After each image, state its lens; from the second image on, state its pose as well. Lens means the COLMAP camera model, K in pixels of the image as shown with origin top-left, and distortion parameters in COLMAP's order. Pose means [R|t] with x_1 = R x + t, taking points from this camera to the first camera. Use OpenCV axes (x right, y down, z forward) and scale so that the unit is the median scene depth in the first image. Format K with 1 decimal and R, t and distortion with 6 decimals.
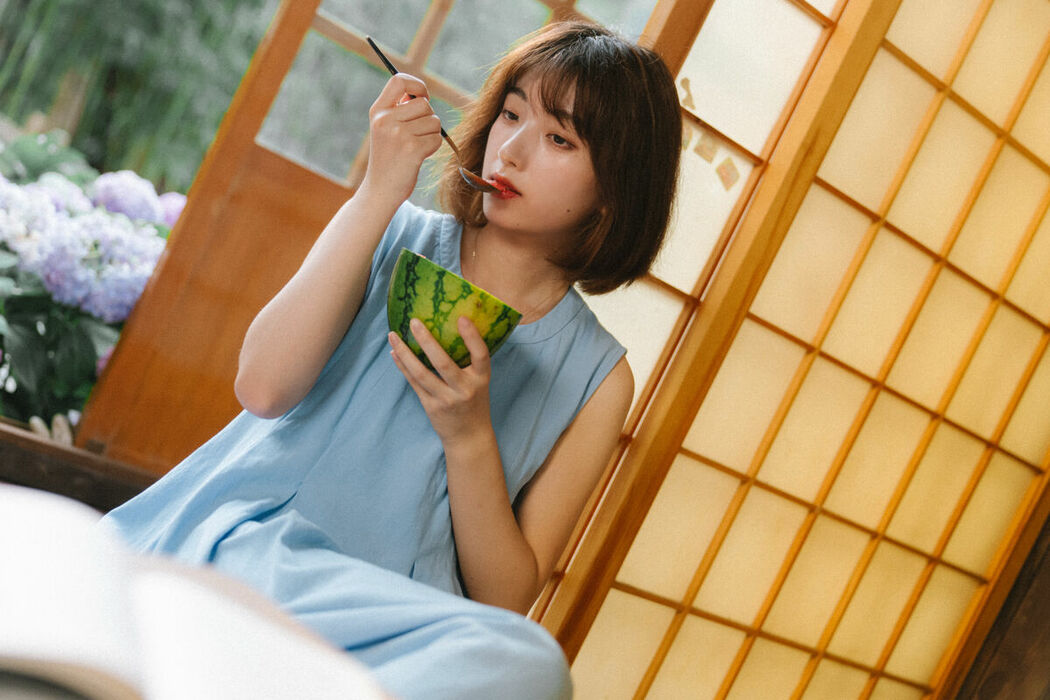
lens RADIAL K [[1653.0, 0, 525.0], [0, 1653.0, 350.0], [0, 0, 1]] dist [-0.019206, -0.112733]
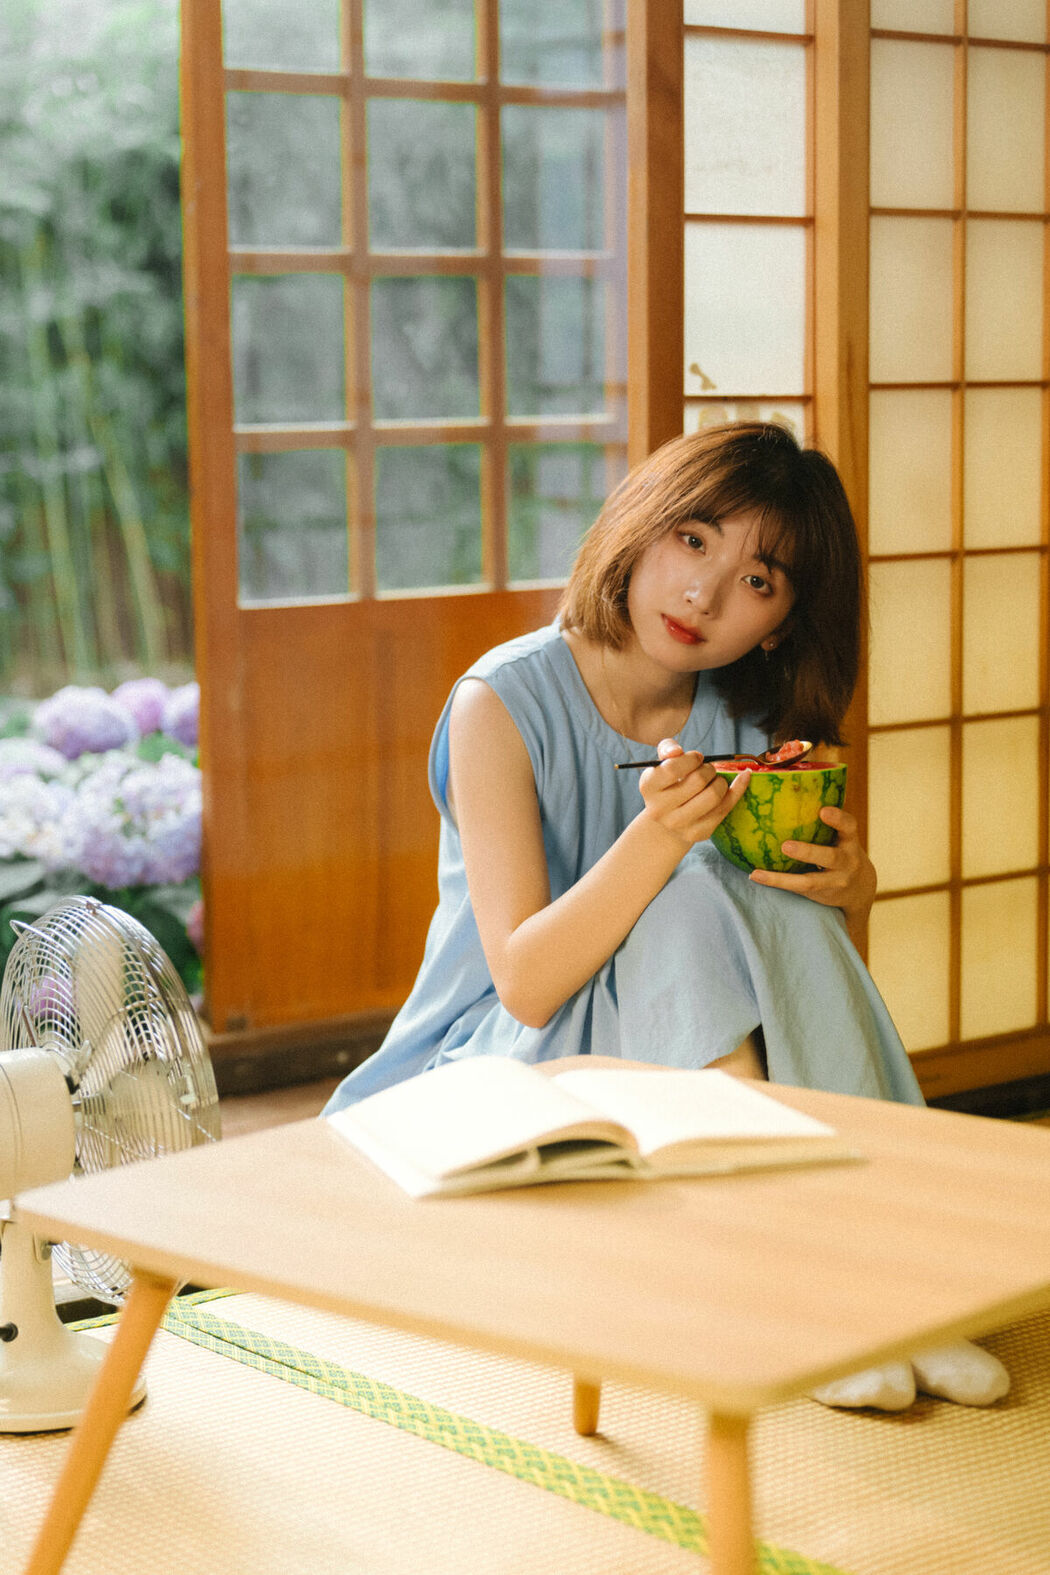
lens RADIAL K [[3182.1, 0, 522.5], [0, 3182.1, 786.3], [0, 0, 1]] dist [-0.360210, 4.622719]
pose [[0.890431, -0.453123, -0.042580, -0.015168], [0.455116, 0.886870, 0.079572, -0.133353], [0.001707, -0.090232, 0.995919, -0.699623]]
